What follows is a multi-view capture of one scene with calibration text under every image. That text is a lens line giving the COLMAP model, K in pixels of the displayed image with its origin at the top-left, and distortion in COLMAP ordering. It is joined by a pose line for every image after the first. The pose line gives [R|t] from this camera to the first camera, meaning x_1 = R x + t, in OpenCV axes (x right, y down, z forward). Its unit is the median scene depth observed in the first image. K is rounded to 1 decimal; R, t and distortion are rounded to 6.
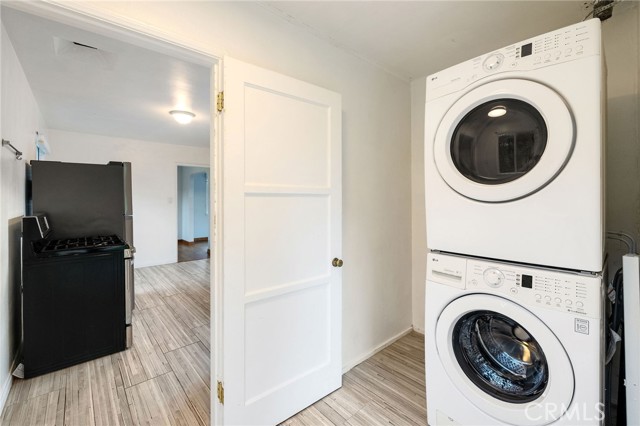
lens RADIAL K [[277.9, 0, 321.1], [0, 277.9, 199.0], [0, 0, 1]] dist [-0.000290, -0.000101]
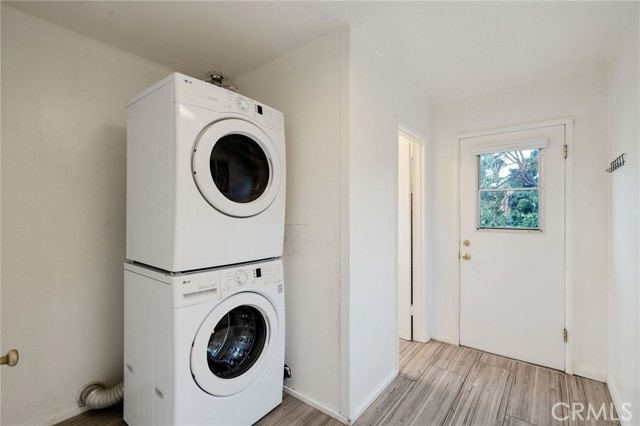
lens RADIAL K [[273.1, 0, 321.3], [0, 273.1, 211.8], [0, 0, 1]] dist [-0.001734, -0.000448]
pose [[-0.159500, 0.004787, 0.987186, -0.639755], [-0.004138, 0.999976, -0.005518, -0.007278], [-0.987189, -0.004965, -0.159477, 0.846285]]
